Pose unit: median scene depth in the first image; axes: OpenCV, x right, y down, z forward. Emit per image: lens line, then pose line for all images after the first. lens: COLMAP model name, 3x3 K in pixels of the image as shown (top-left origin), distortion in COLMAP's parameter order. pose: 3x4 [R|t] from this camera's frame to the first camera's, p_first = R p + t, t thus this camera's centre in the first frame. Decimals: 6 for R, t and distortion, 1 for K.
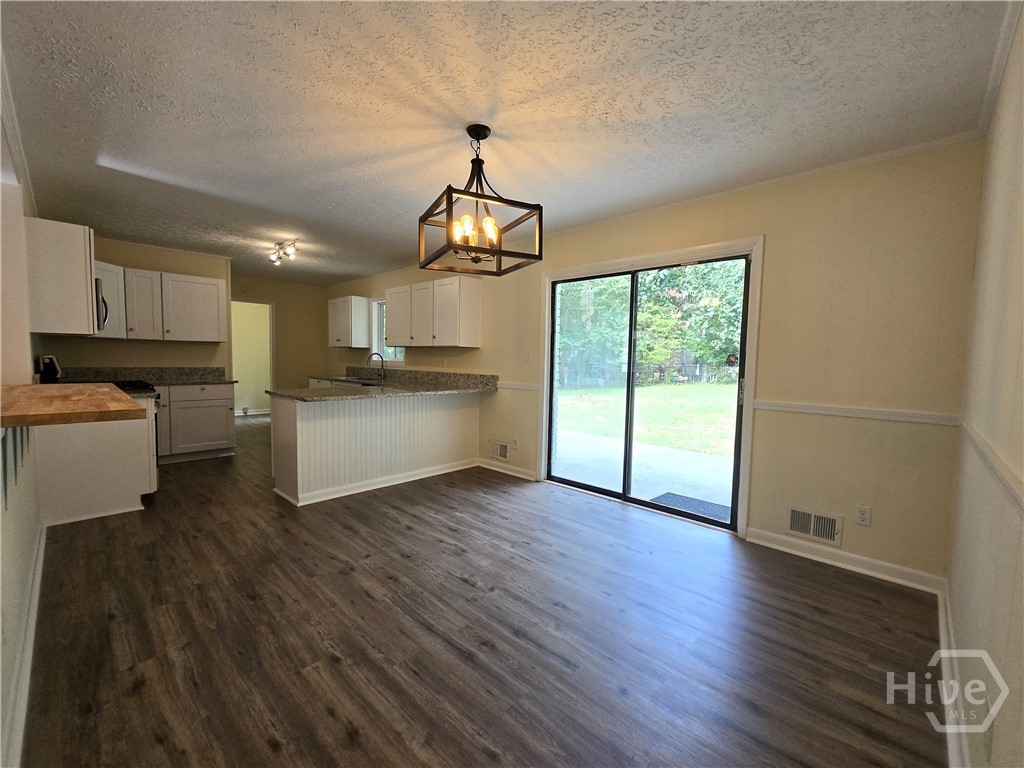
lens RADIAL K [[411.4, 0, 512.0], [0, 411.4, 384.0], [0, 0, 1]] dist [-0.010822, -0.000277]
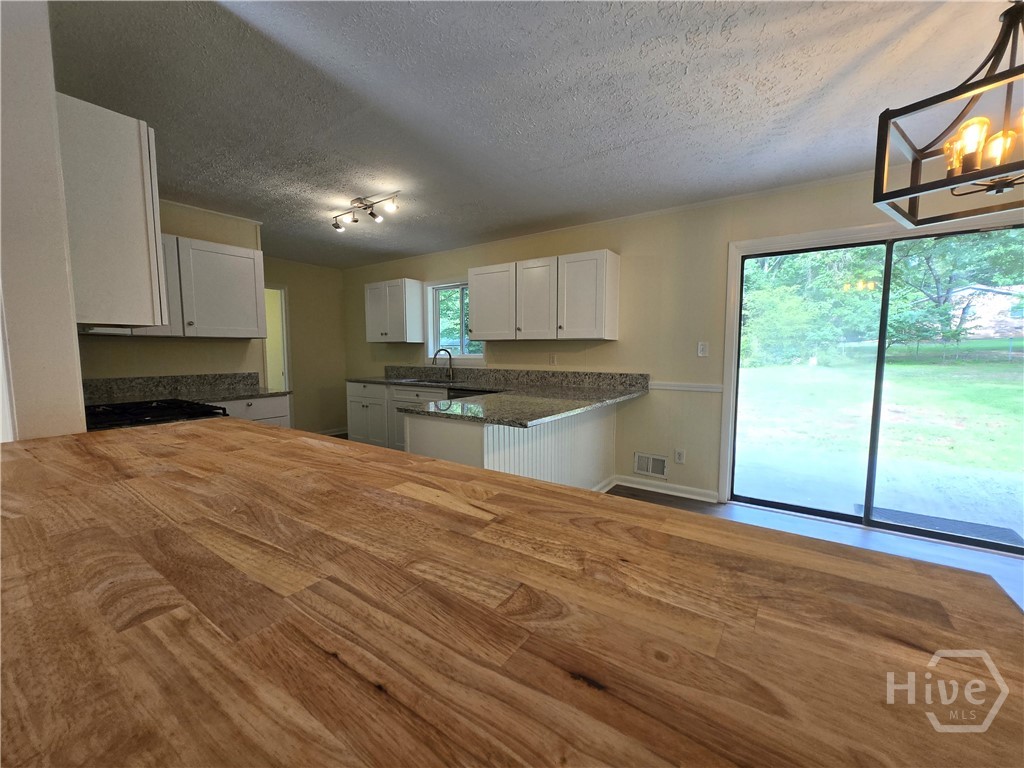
lens RADIAL K [[400.3, 0, 514.9], [0, 400.3, 384.4], [0, 0, 1]] dist [-0.006621, -0.000844]
pose [[0.988889, -0.032538, 0.145051, -0.381096], [0.029126, 0.999248, 0.025583, -0.026336], [-0.145774, -0.021074, 0.989093, 0.238831]]
